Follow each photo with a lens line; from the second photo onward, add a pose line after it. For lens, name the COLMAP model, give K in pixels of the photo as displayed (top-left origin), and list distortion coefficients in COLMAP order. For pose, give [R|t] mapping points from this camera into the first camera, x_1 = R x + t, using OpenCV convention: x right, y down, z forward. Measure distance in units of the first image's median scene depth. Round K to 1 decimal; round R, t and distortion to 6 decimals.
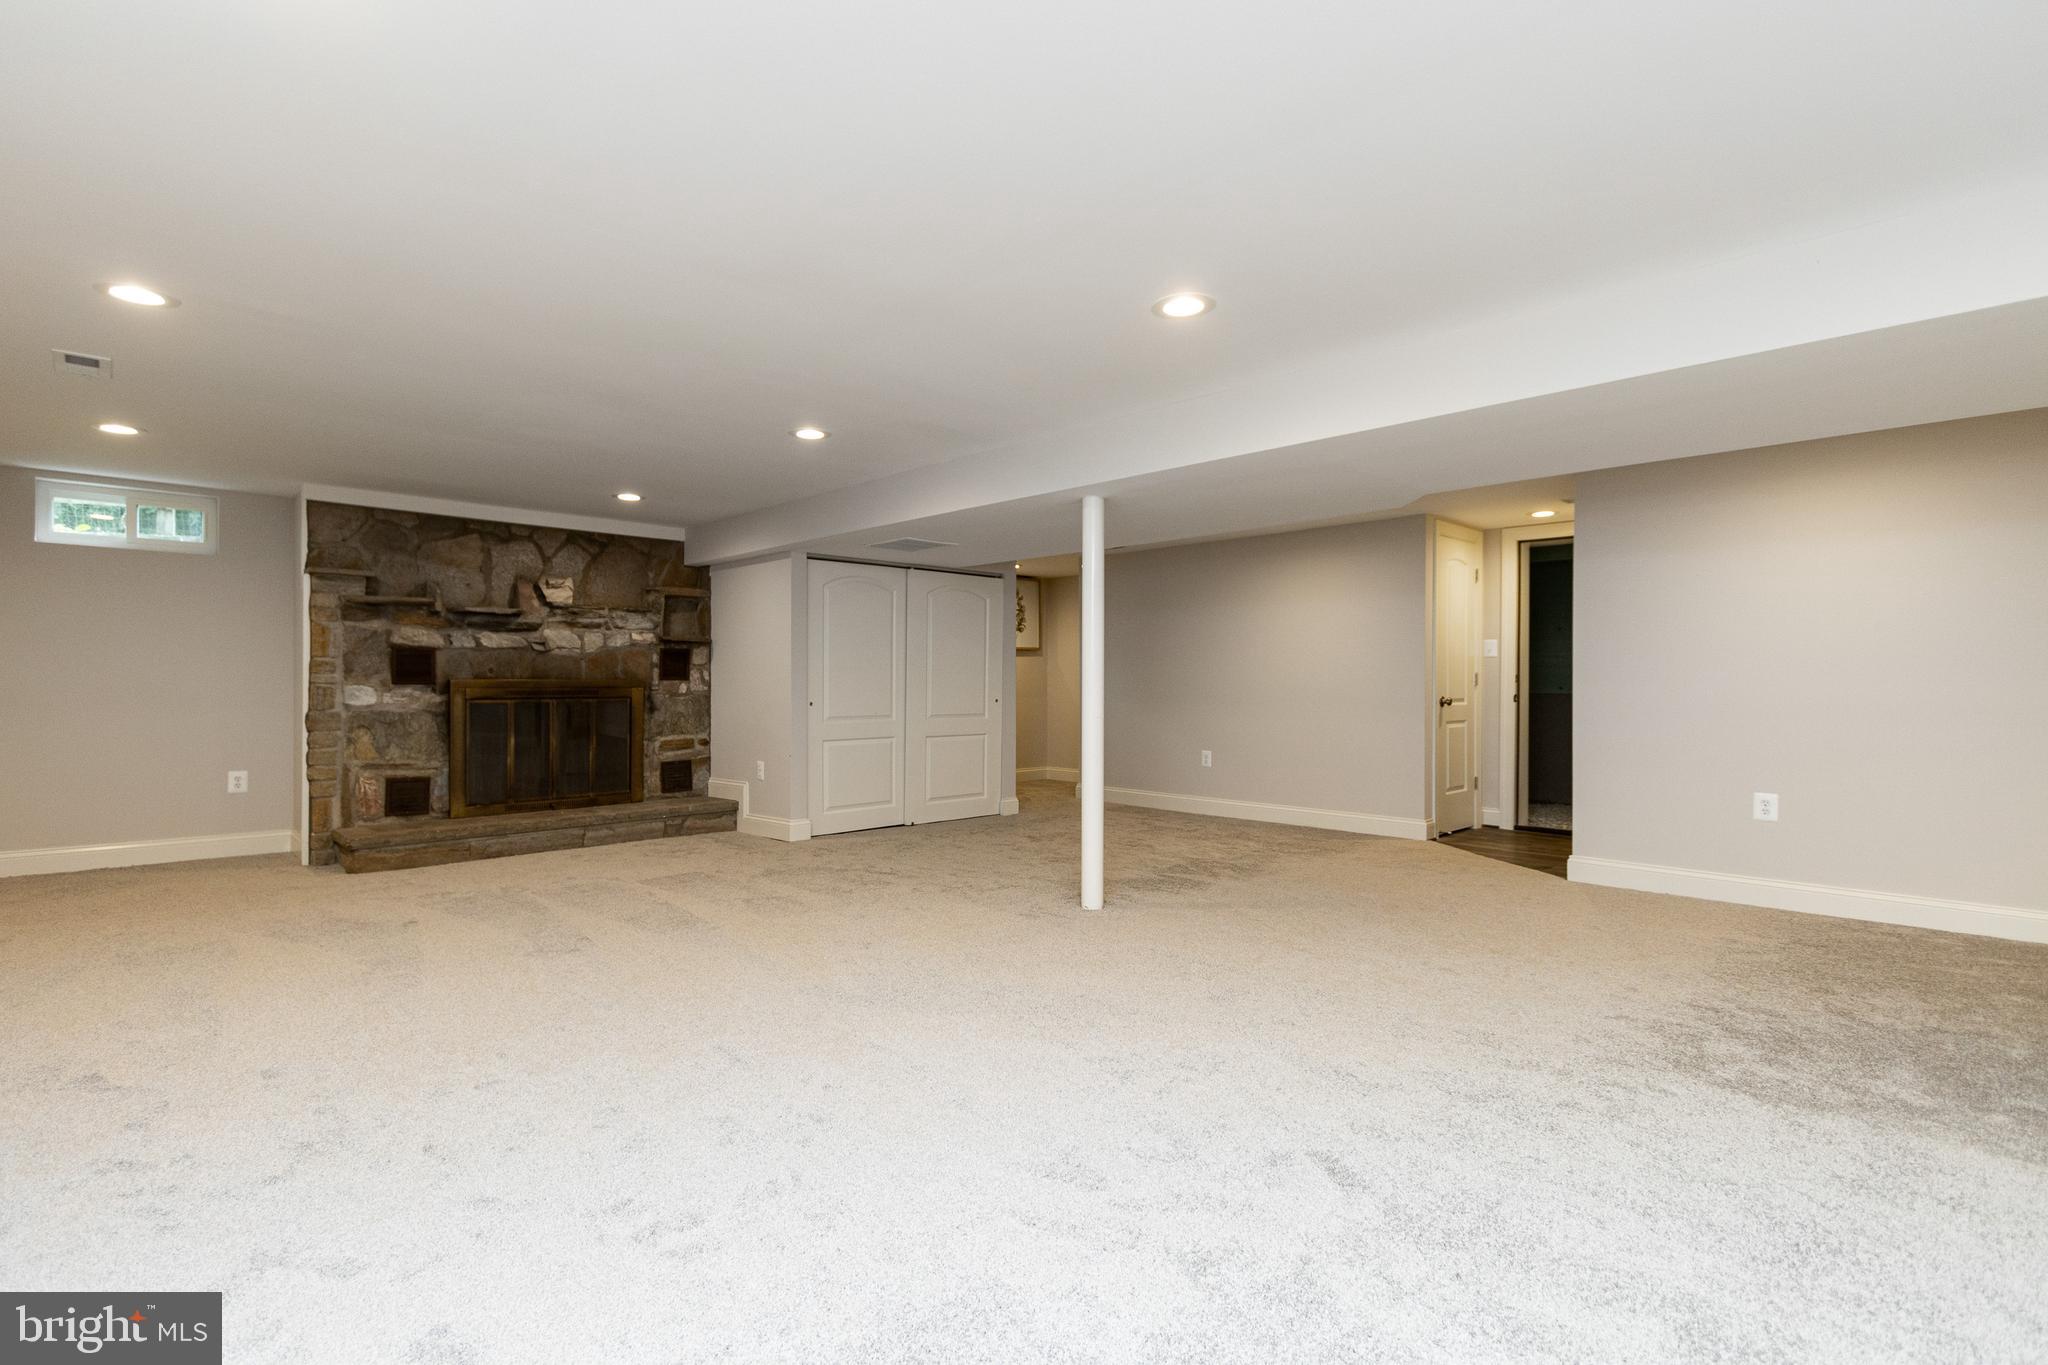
lens RADIAL K [[958.3, 0, 1021.4], [0, 958.3, 702.0], [0, 0, 1]] dist [0.000755, 0.000016]
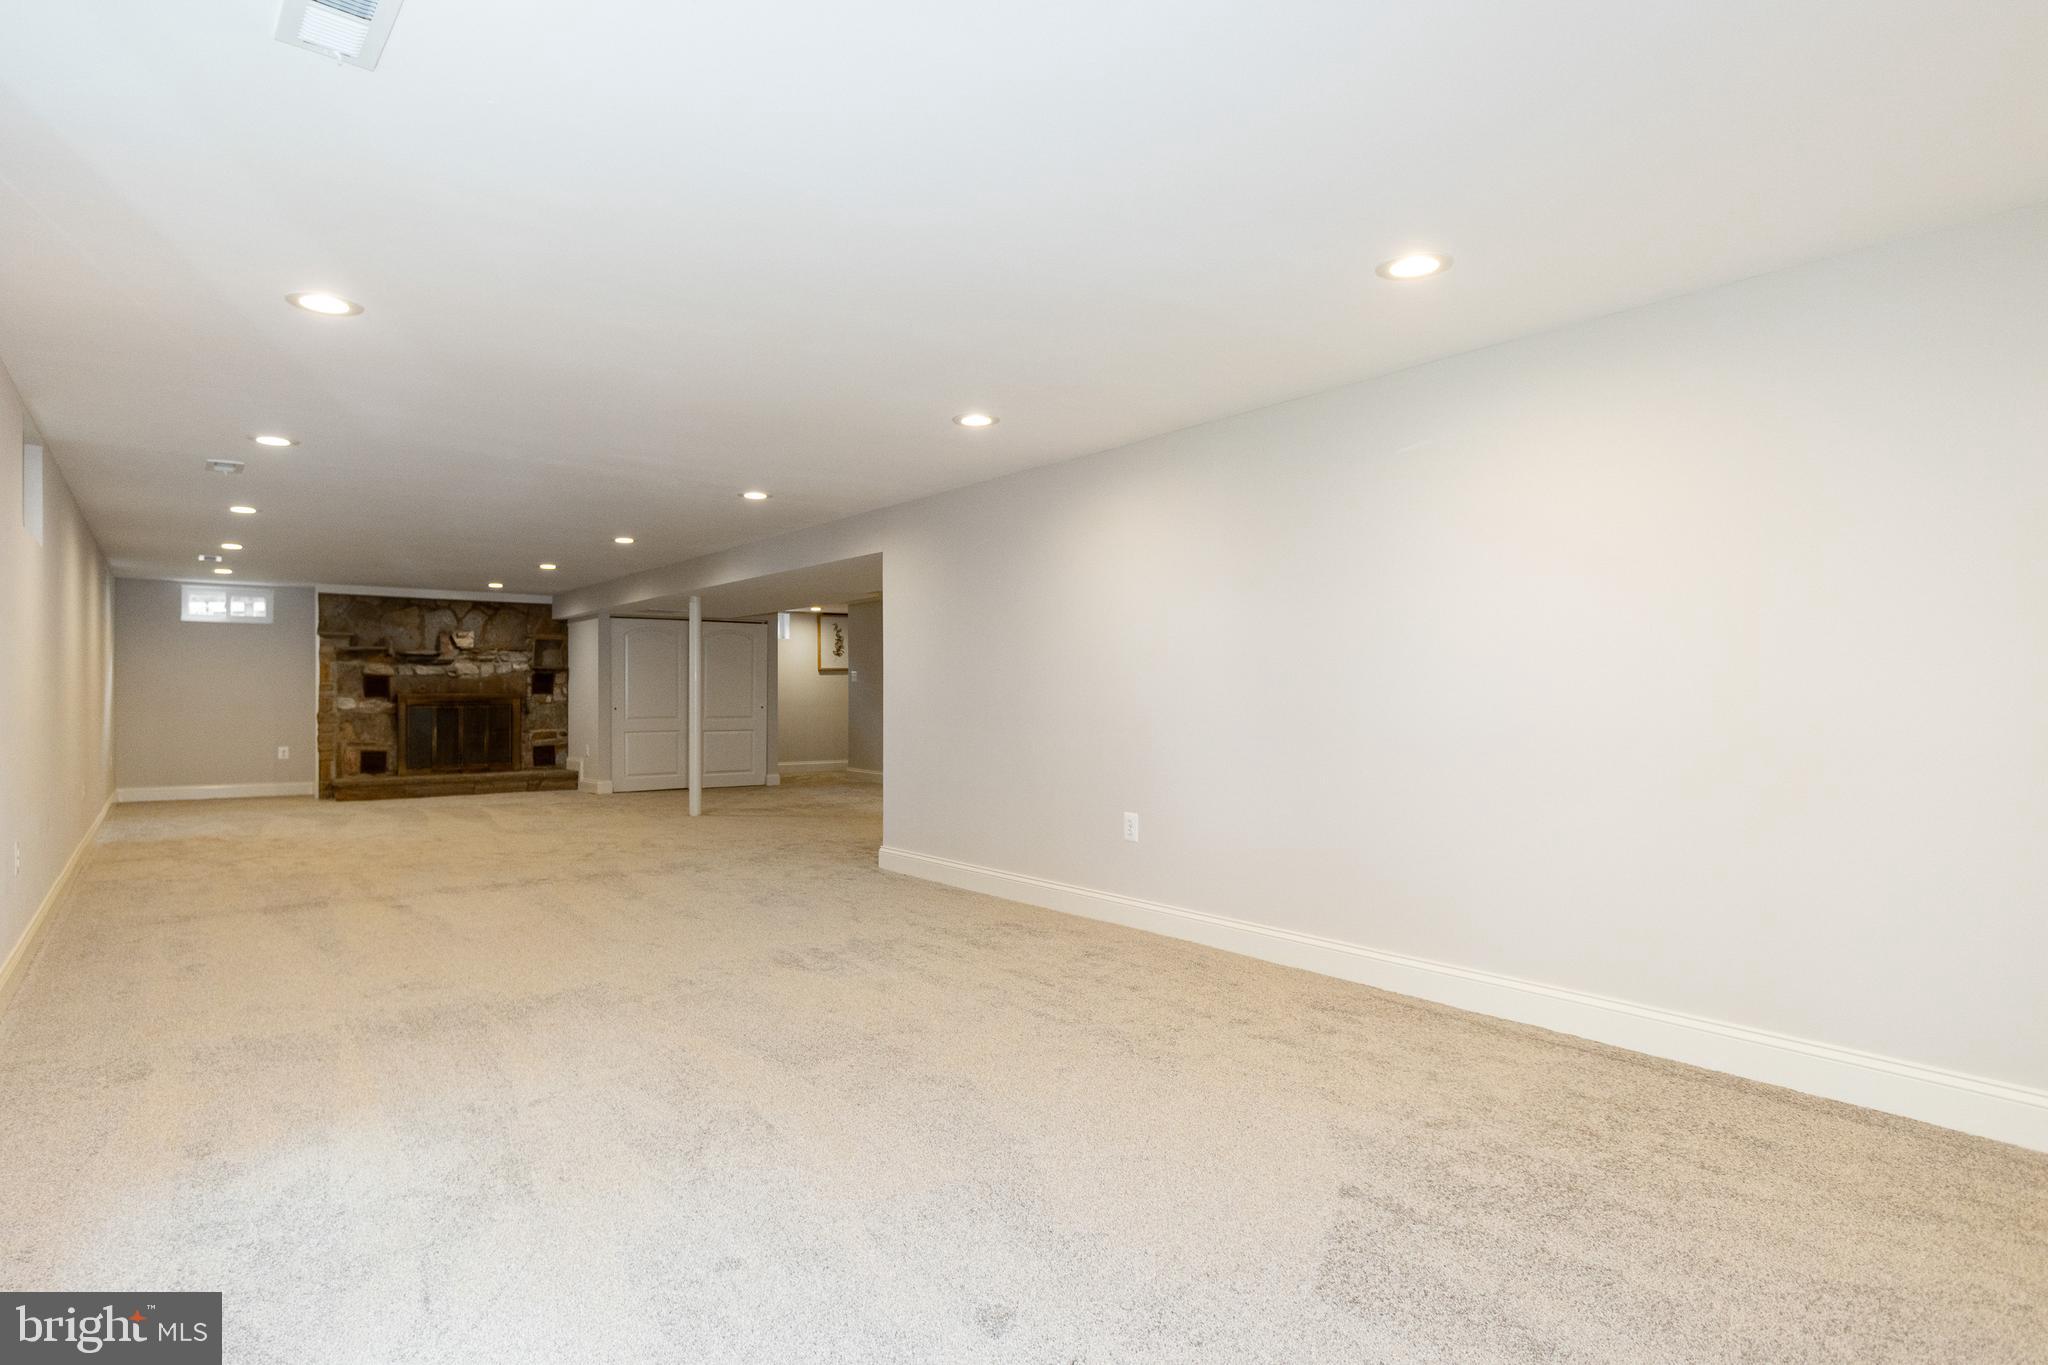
lens RADIAL K [[1102.6, 0, 1010.4], [0, 1102.6, 711.4], [0, 0, 1]] dist [0.007382, -0.000764]
pose [[0.992009, 0.000487, -0.126165, 0.694485], [-0.000854, 0.999996, -0.002858, 0.011496], [0.126163, 0.002943, 0.992005, -0.769687]]
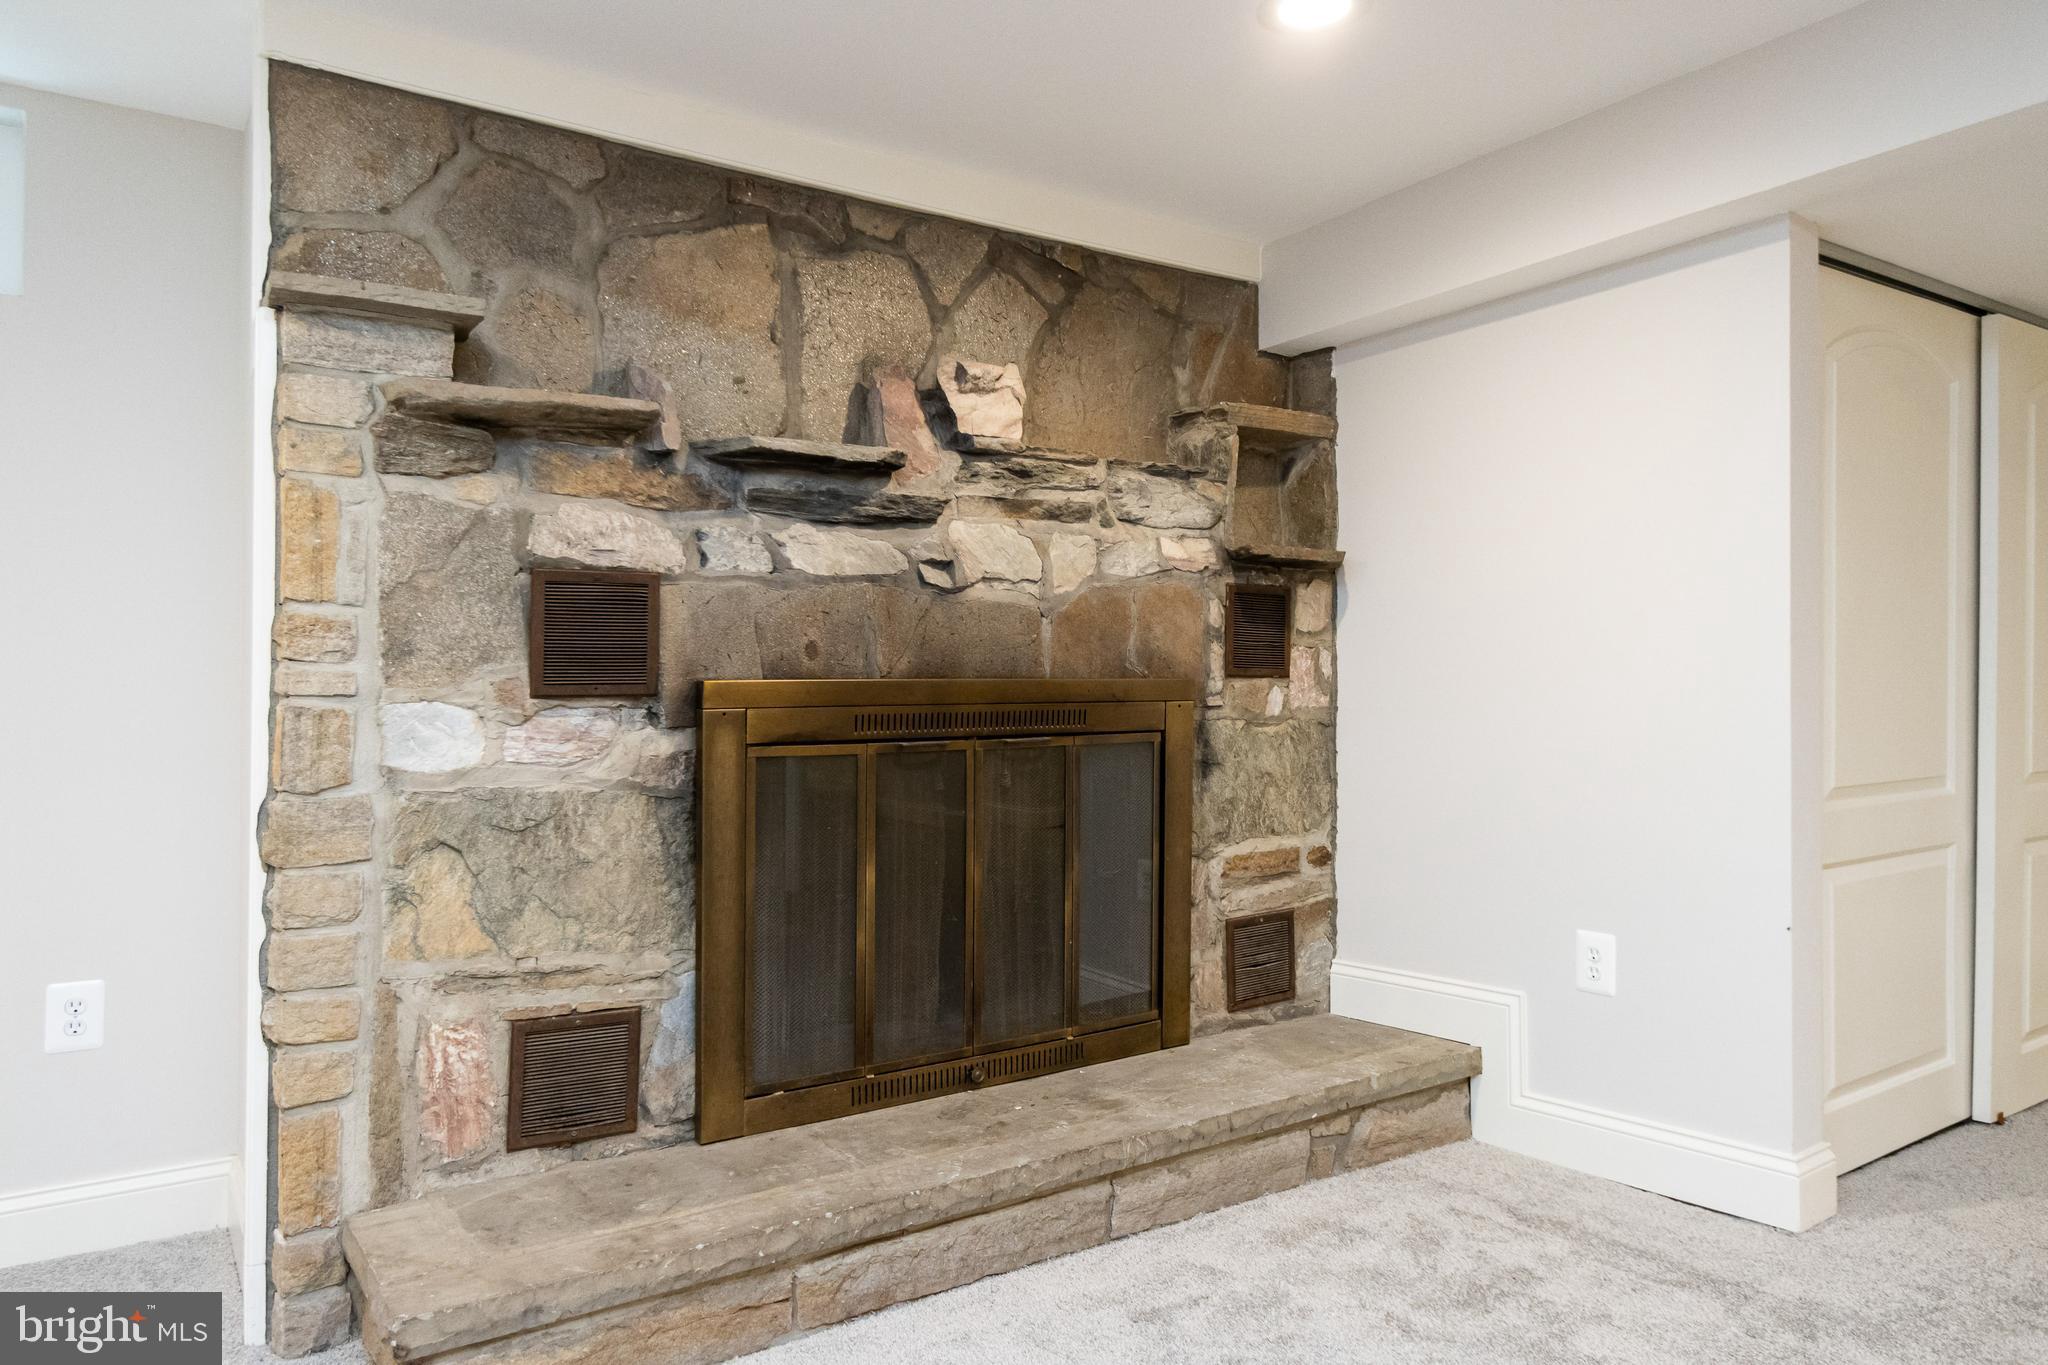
lens RADIAL K [[1372.3, 0, 1026.4], [0, 1372.3, 683.7], [0, 0, 1]] dist [0.002167, 0.000927]
pose [[0.984243, -0.008066, -0.176636, -0.398283], [0.004623, 0.999791, -0.019899, -0.012604], [0.176759, 0.018769, 0.984075, 0.564265]]
